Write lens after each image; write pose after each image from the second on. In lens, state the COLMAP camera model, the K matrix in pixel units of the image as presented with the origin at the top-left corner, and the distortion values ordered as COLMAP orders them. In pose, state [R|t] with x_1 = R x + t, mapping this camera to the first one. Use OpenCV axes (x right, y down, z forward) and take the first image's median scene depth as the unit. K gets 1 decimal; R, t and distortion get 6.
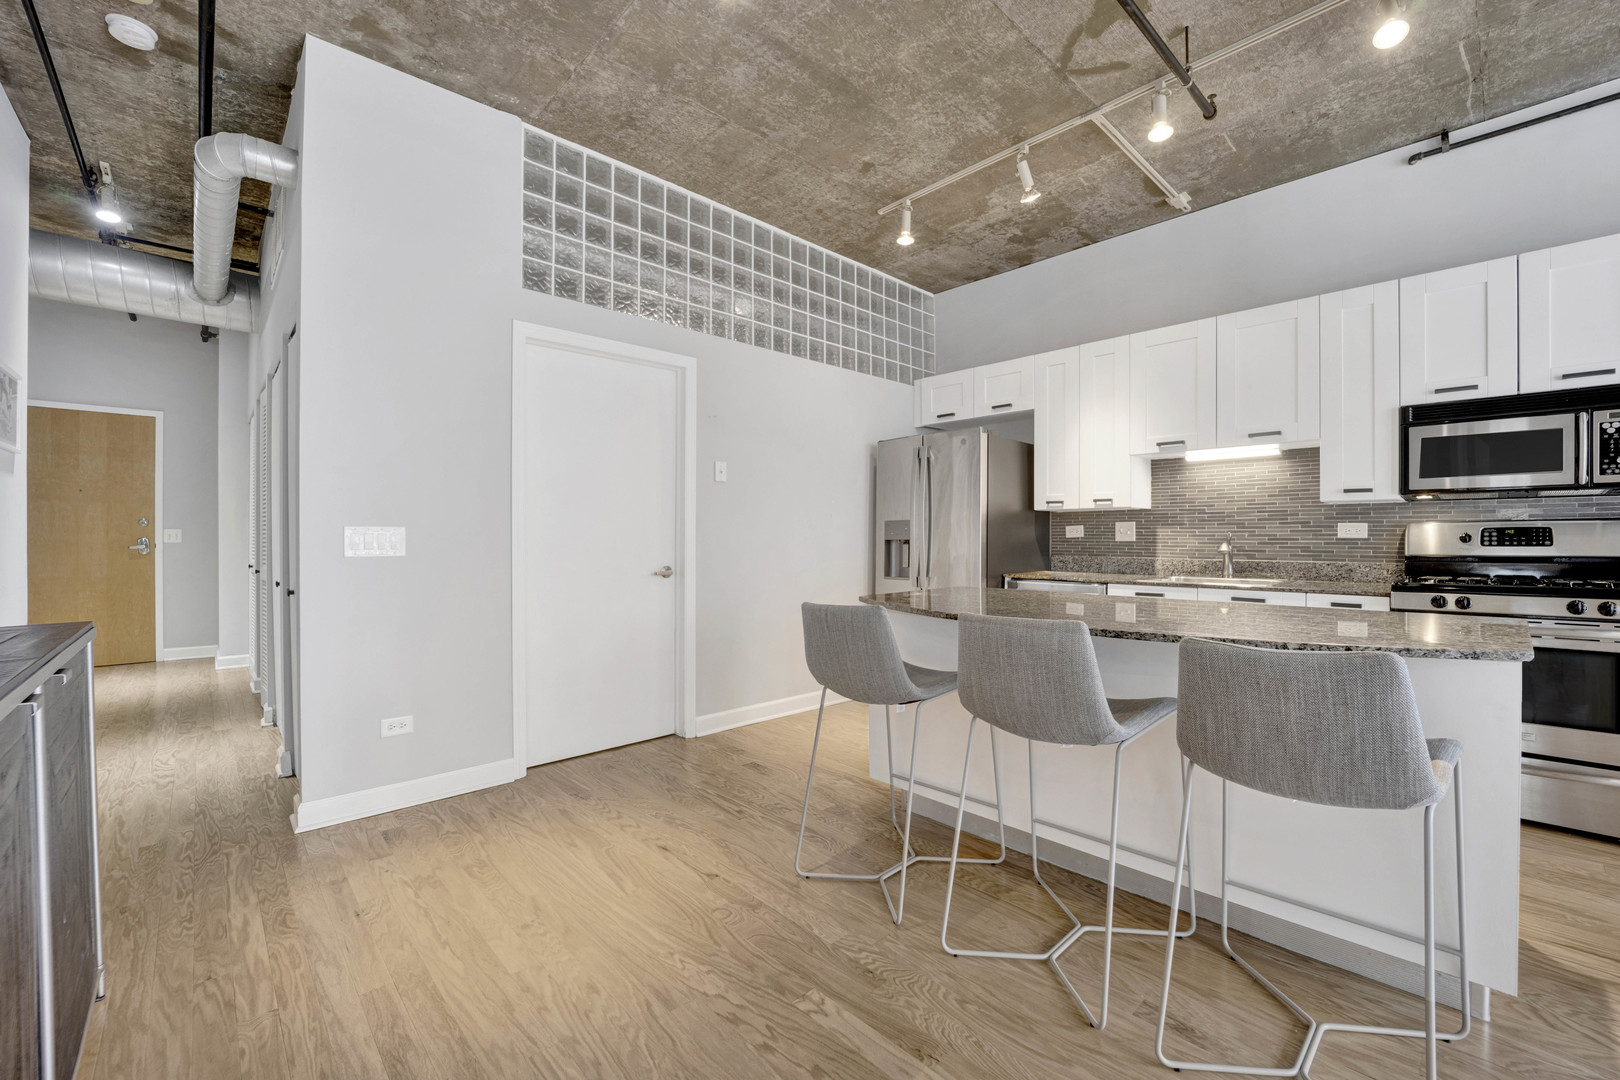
lens RADIAL K [[663.5, 0, 818.4], [0, 663.5, 539.7], [0, 0, 1]] dist [-0.022723, 0.000829]
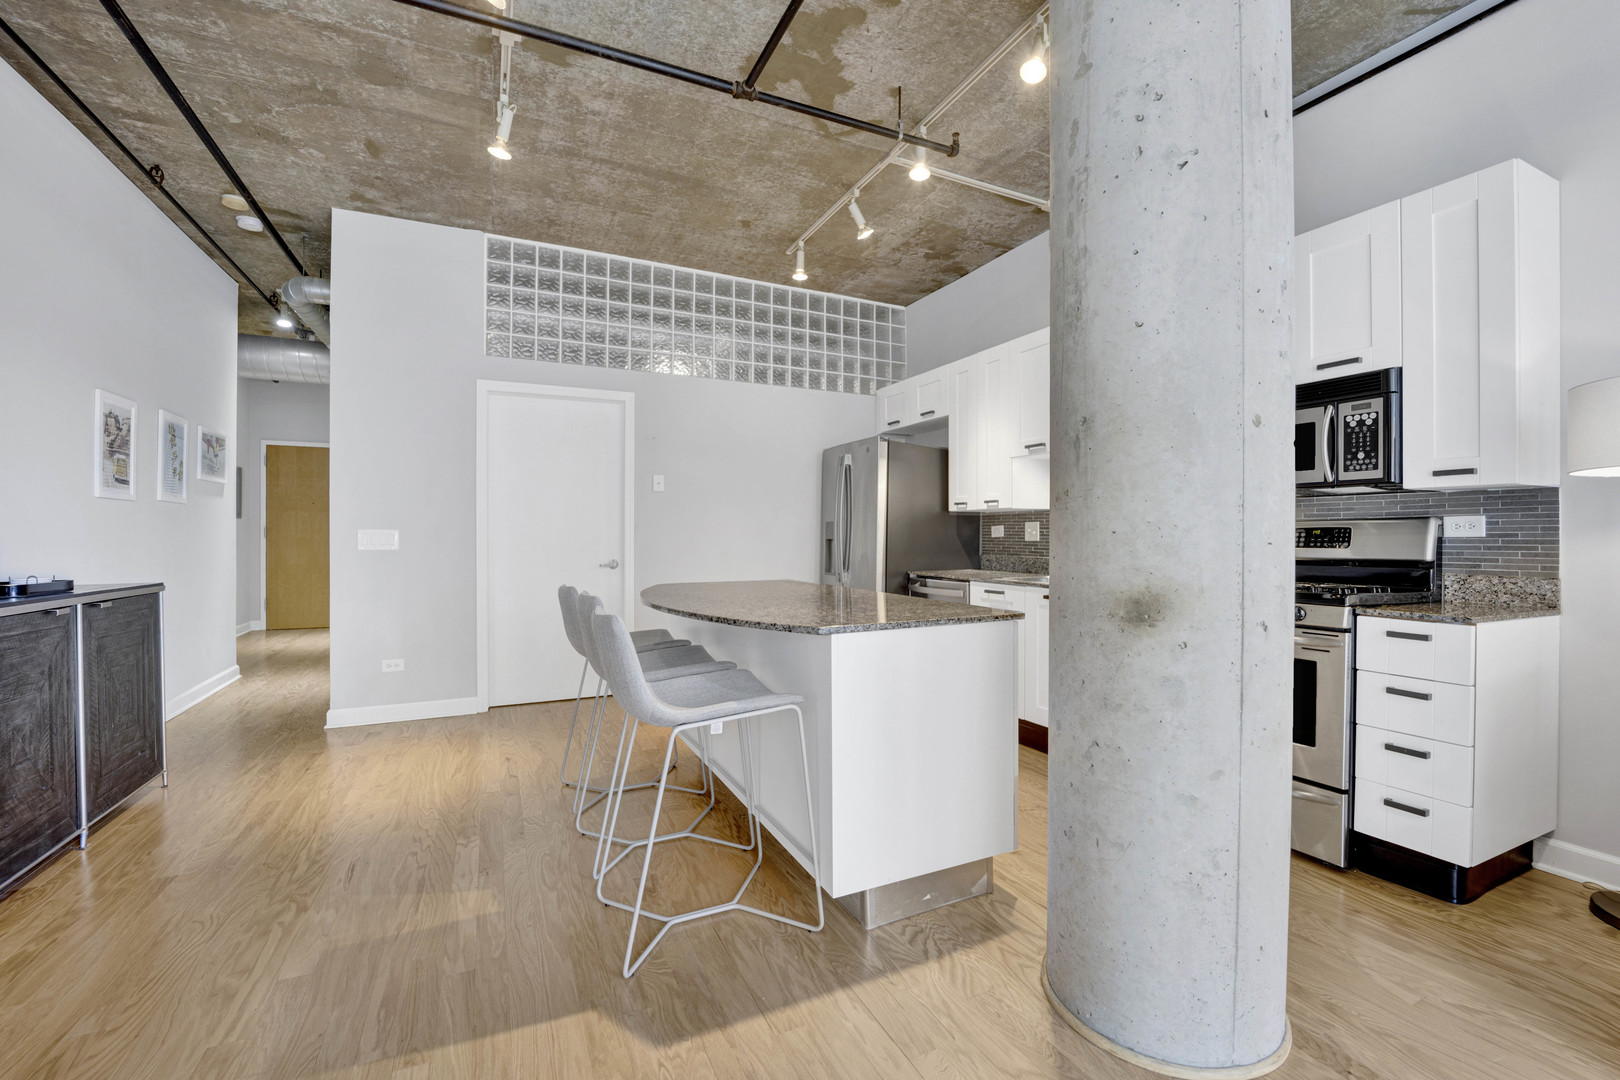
lens RADIAL K [[663.5, 0, 803.8], [0, 663.5, 538.4], [0, 0, 1]] dist [-0.022723, 0.000829]
pose [[0.953271, 0.001890, -0.302112, 0.575973], [-0.001272, 0.999997, 0.002242, -0.004307], [0.302115, -0.001753, 0.953270, -0.104858]]
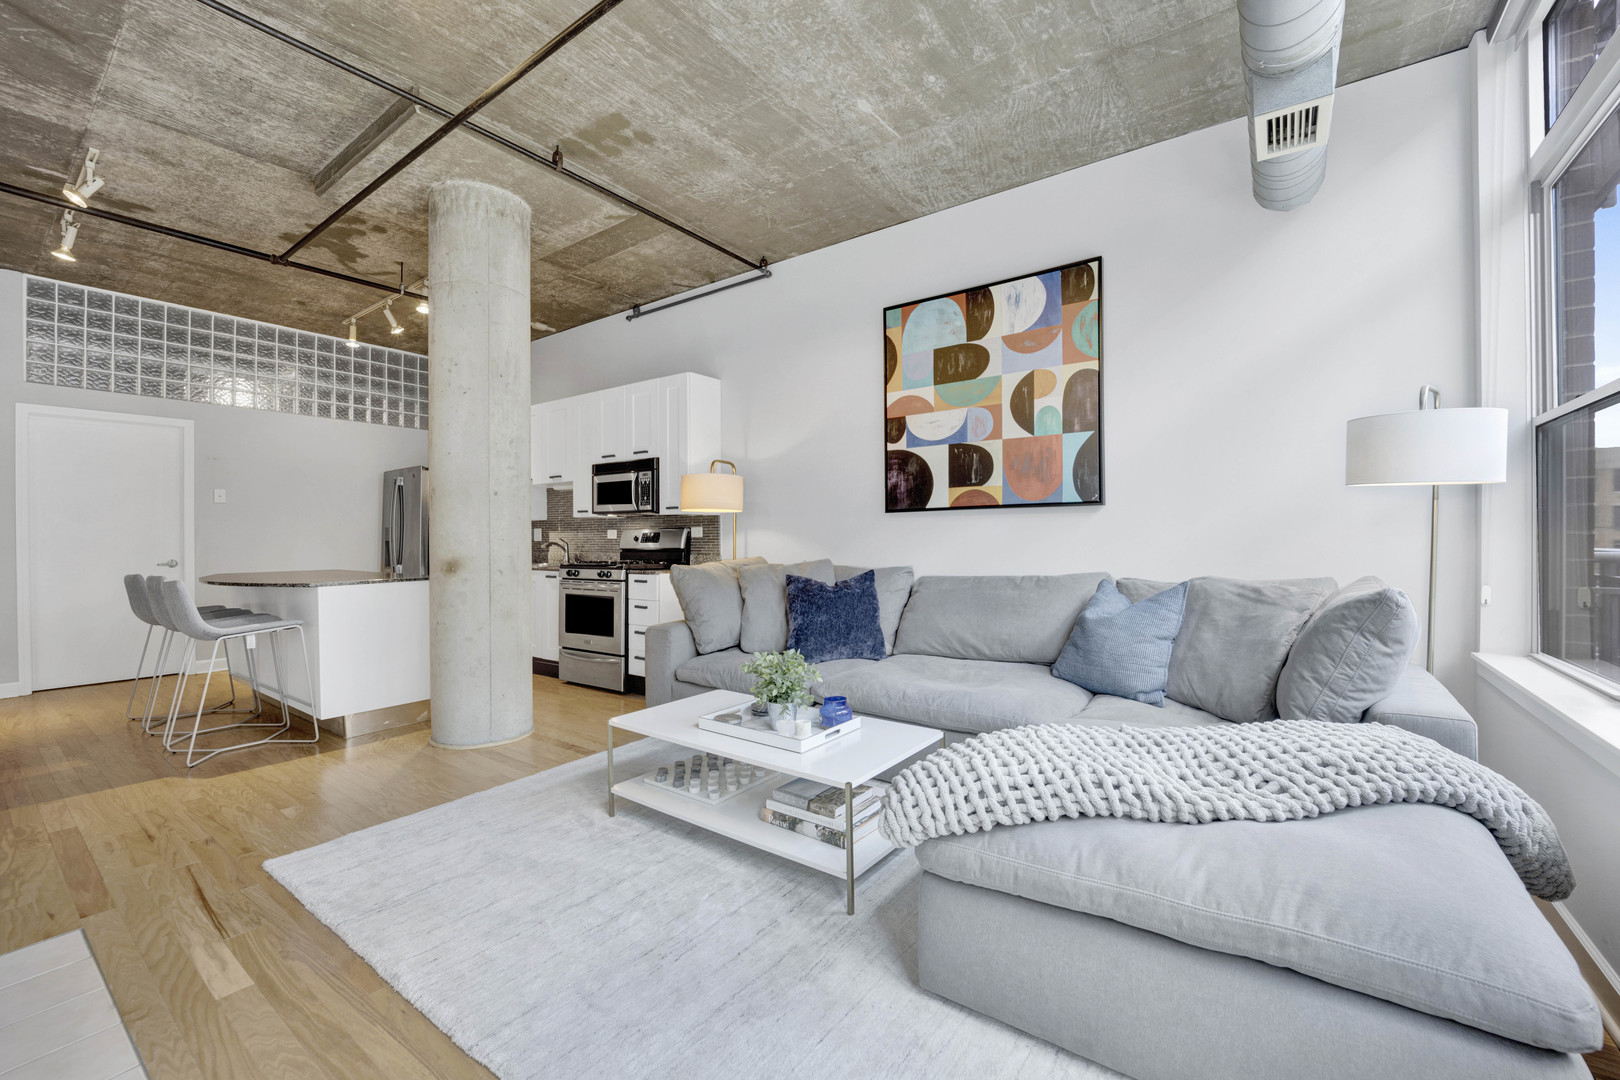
lens RADIAL K [[663.5, 0, 807.4], [0, 663.5, 540.5], [0, 0, 1]] dist [-0.022723, 0.000829]
pose [[0.981205, -0.007029, 0.192842, 1.030511], [0.006471, 0.999973, 0.003527, -0.000063], [-0.192862, -0.002213, 0.981223, -0.816526]]
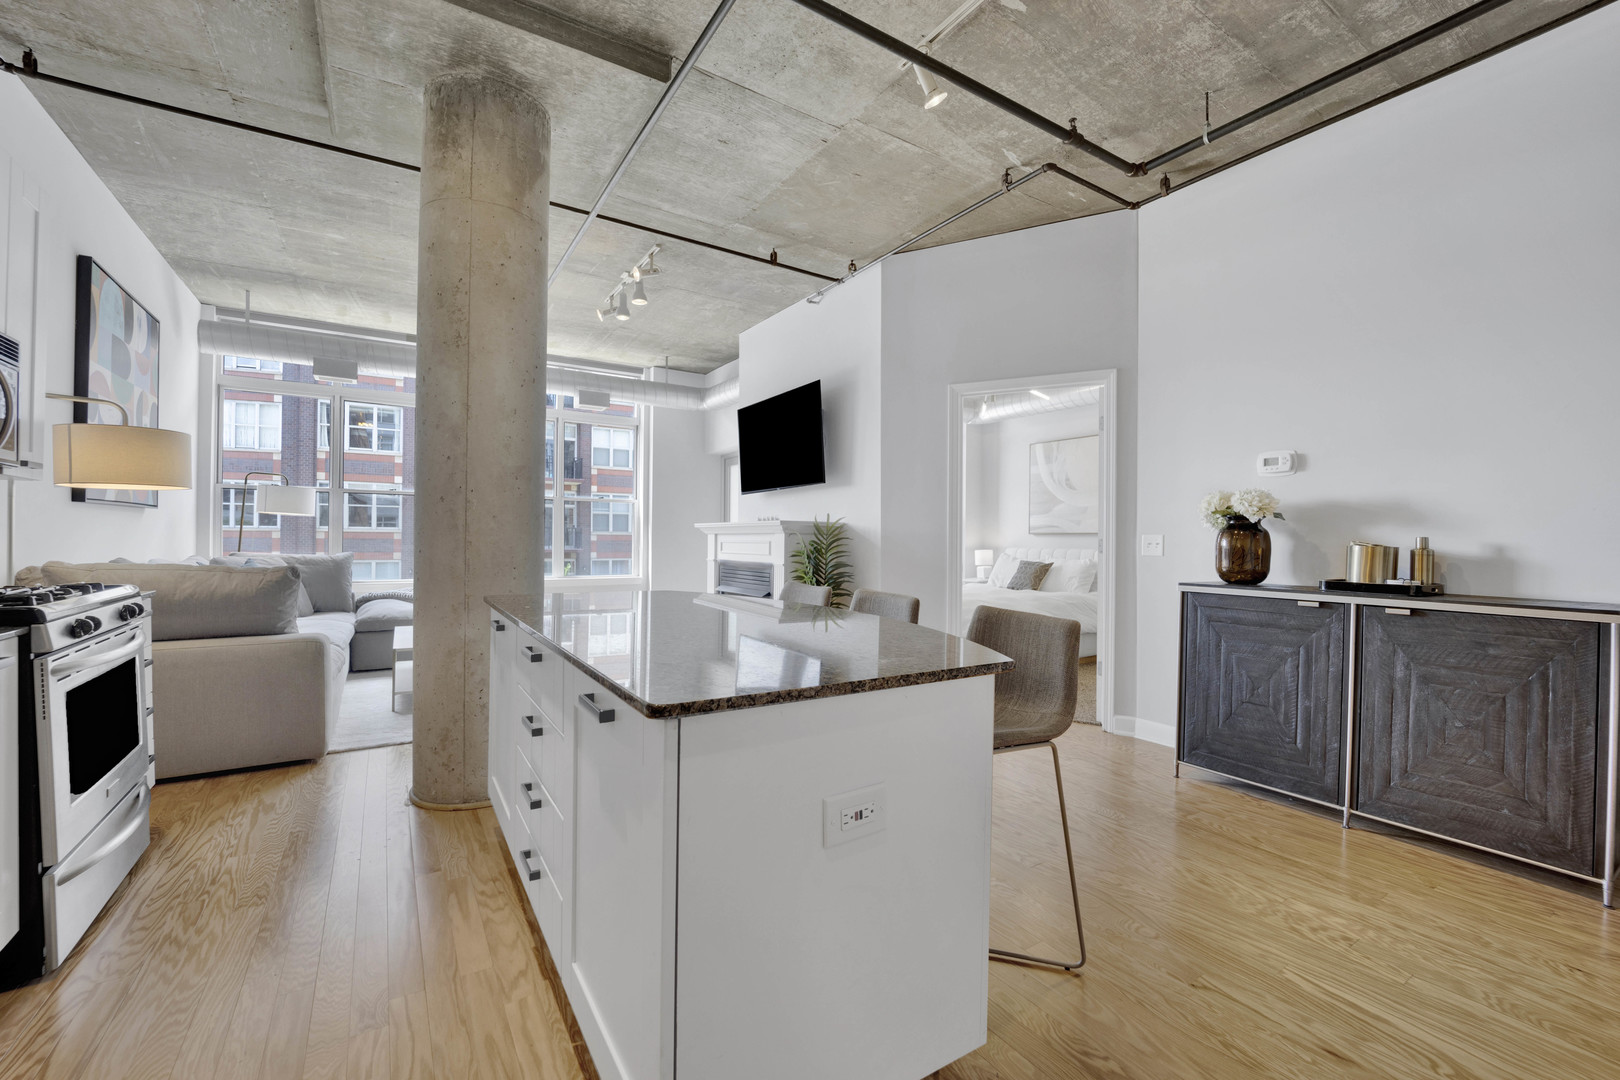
lens RADIAL K [[663.5, 0, 805.2], [0, 663.5, 537.9], [0, 0, 1]] dist [-0.022723, 0.000829]
pose [[-0.983299, -0.009719, 0.181739, 0.105301], [-0.010538, 0.999938, -0.003539, 0.002068], [-0.181693, -0.005395, -0.983340, 1.202089]]
